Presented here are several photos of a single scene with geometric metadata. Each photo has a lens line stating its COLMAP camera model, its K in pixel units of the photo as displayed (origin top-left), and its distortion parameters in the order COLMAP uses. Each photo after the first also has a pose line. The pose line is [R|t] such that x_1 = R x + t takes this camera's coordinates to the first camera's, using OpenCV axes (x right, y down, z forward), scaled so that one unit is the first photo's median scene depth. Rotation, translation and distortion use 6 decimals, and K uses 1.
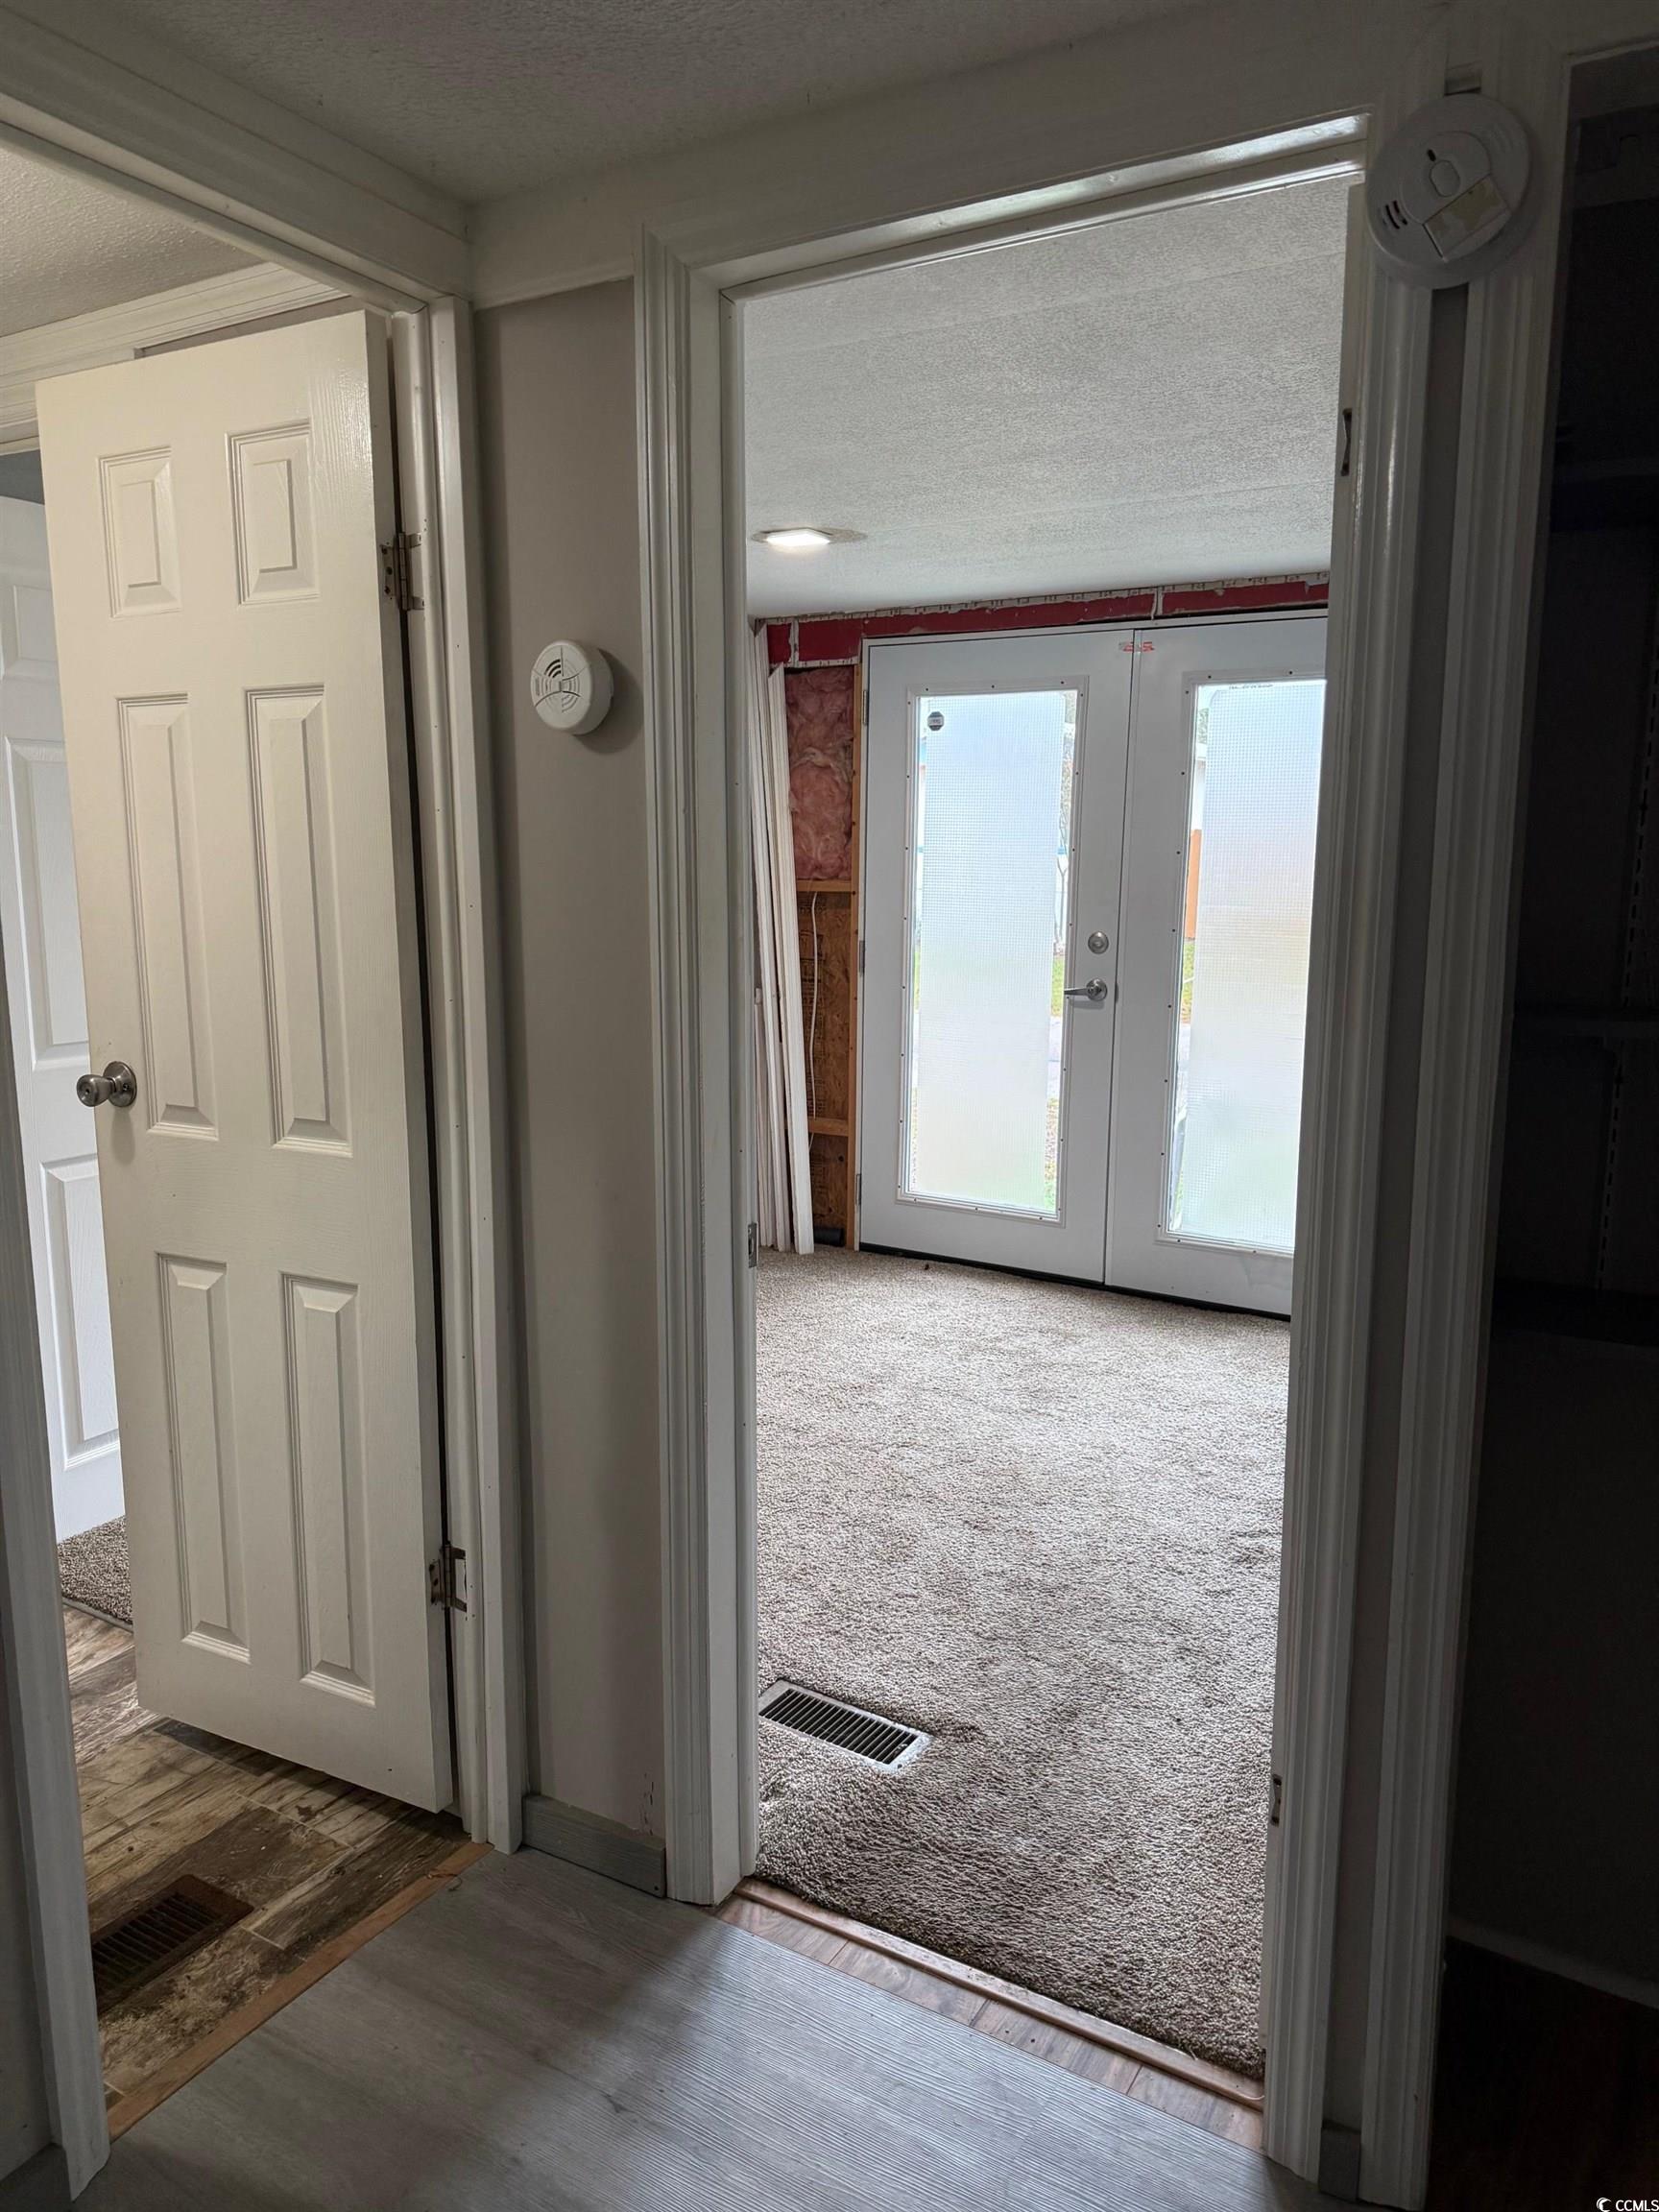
lens RADIAL K [[1561.8, 0, 812.3], [0, 1561.8, 1098.0], [0, 0, 1]] dist [0.049837, -0.054242]
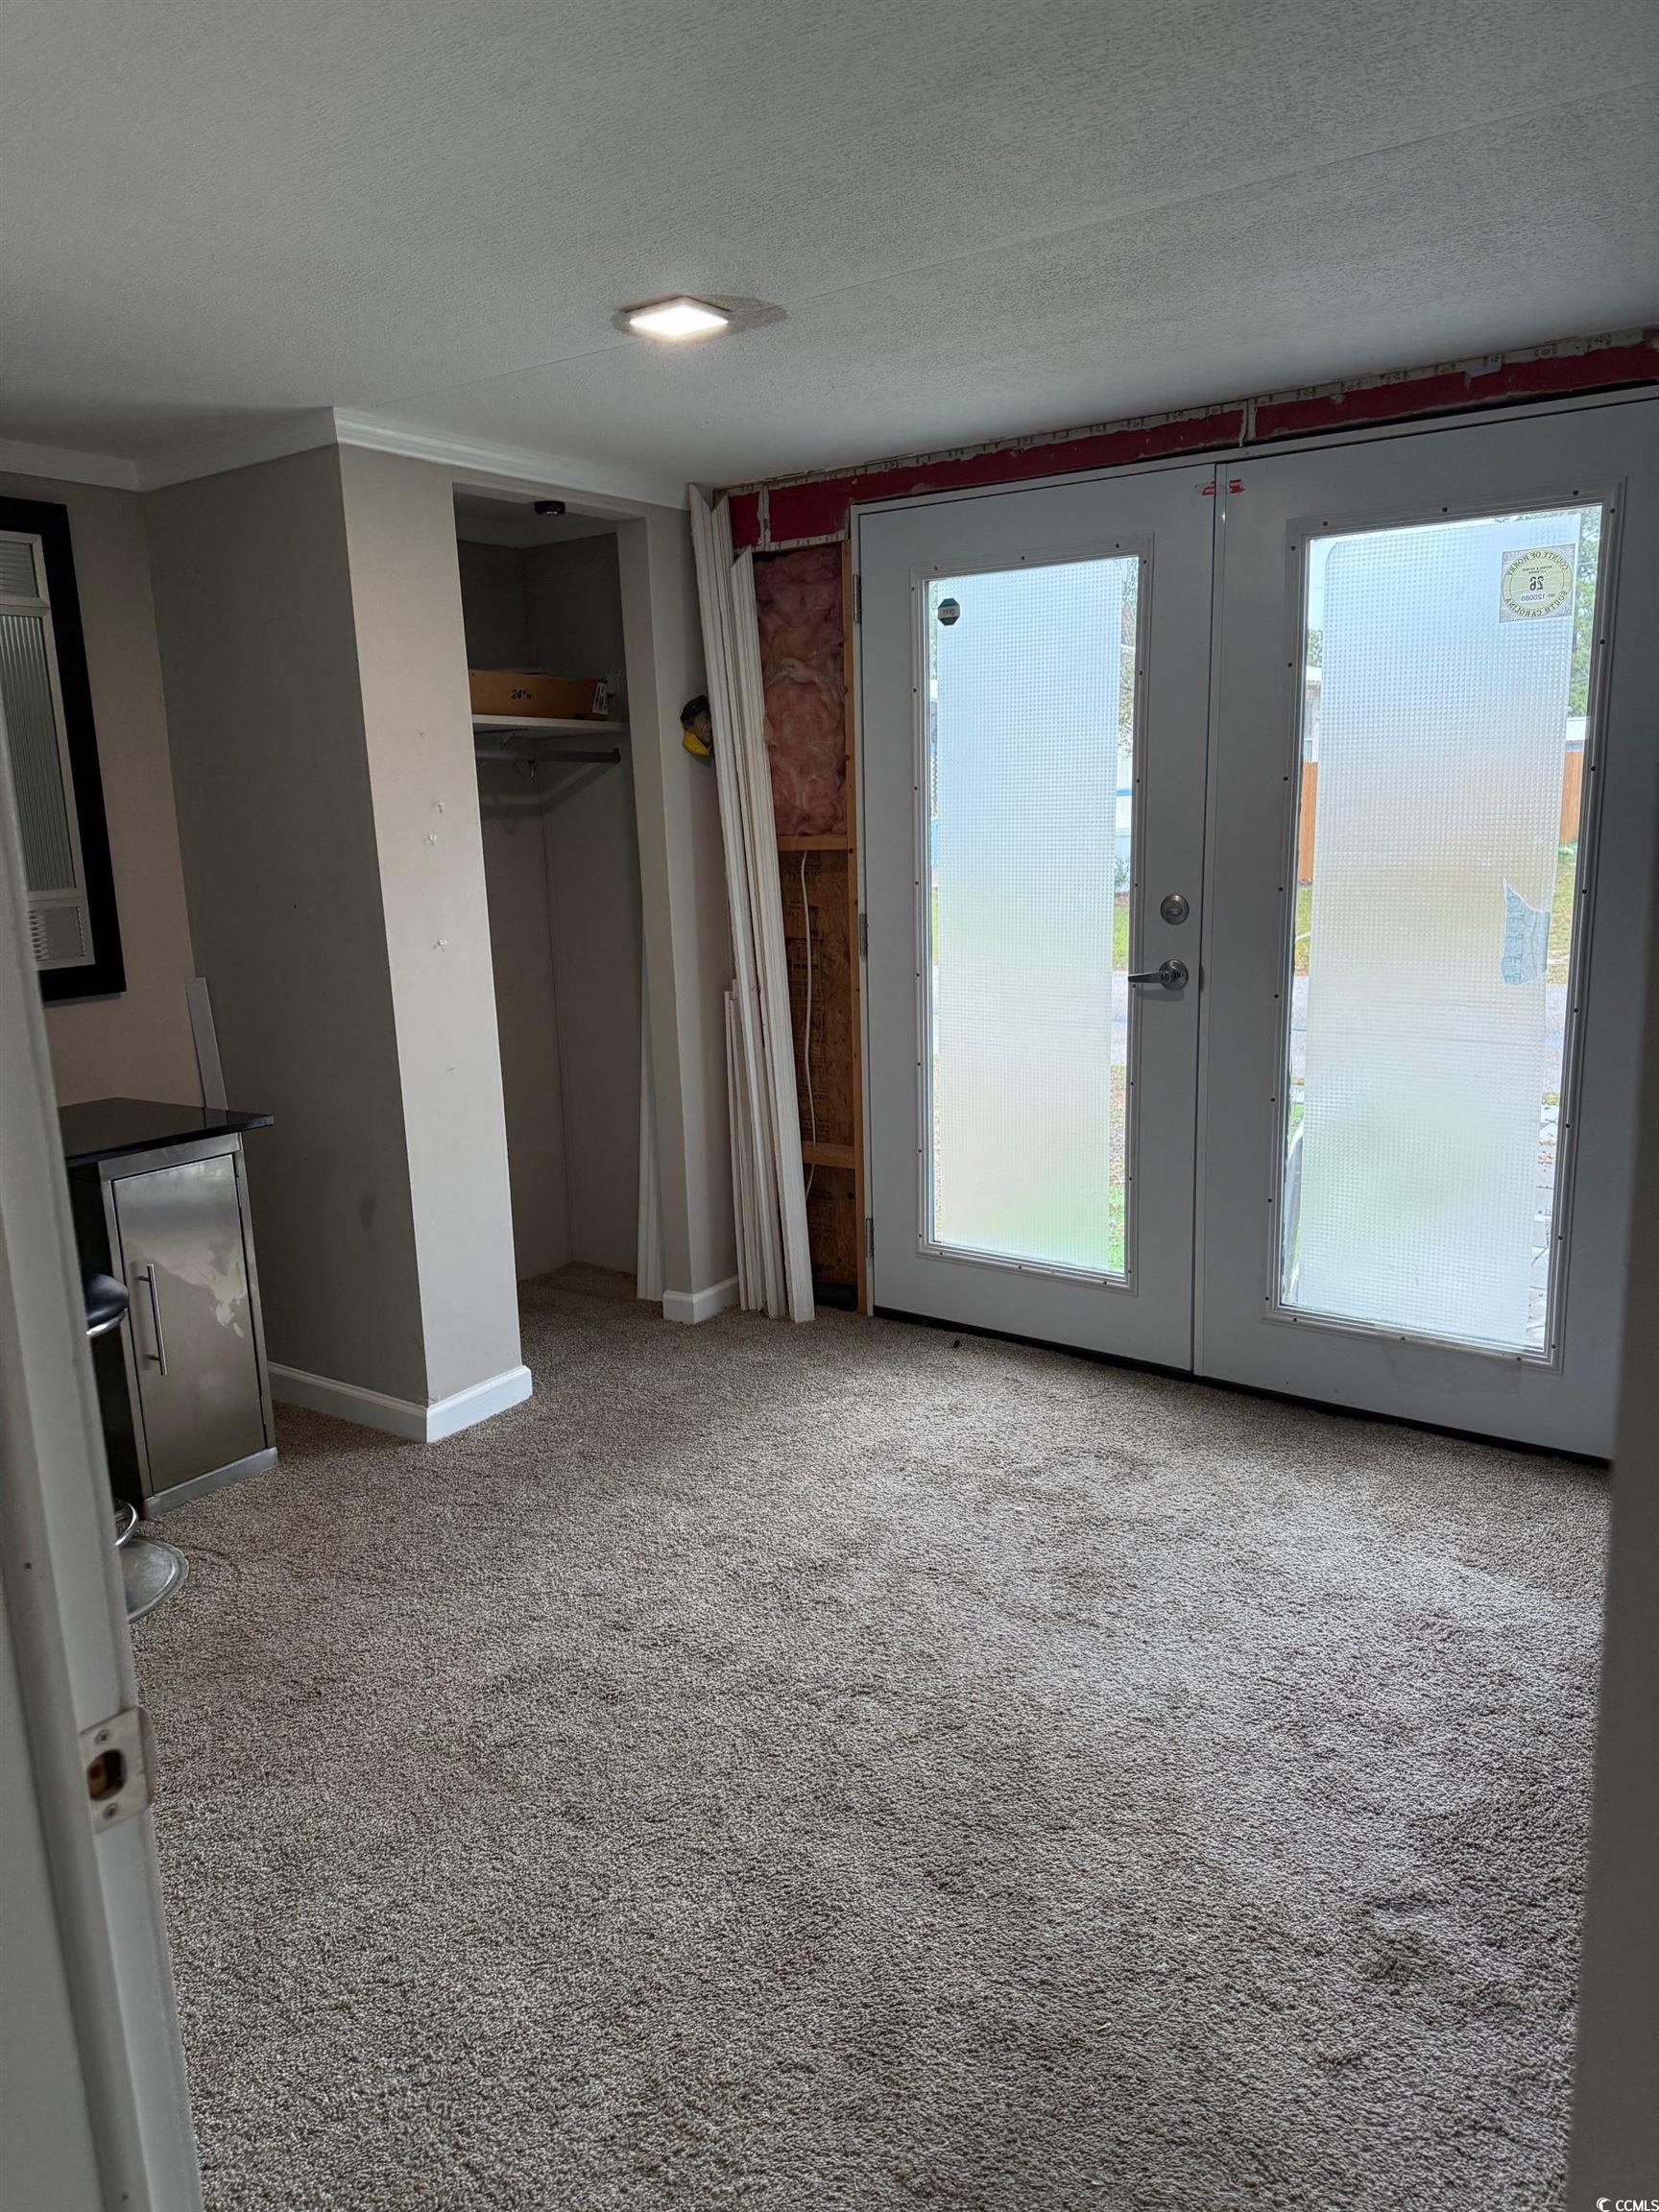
lens RADIAL K [[1561.8, 0, 829.0], [0, 1561.8, 1091.7], [0, 0, 1]] dist [0.049837, -0.054242]
pose [[0.996787, -0.020432, -0.077444, 0.077470], [0.022657, 0.999352, 0.027959, -0.038763], [0.076822, -0.029624, 0.996605, 0.262645]]
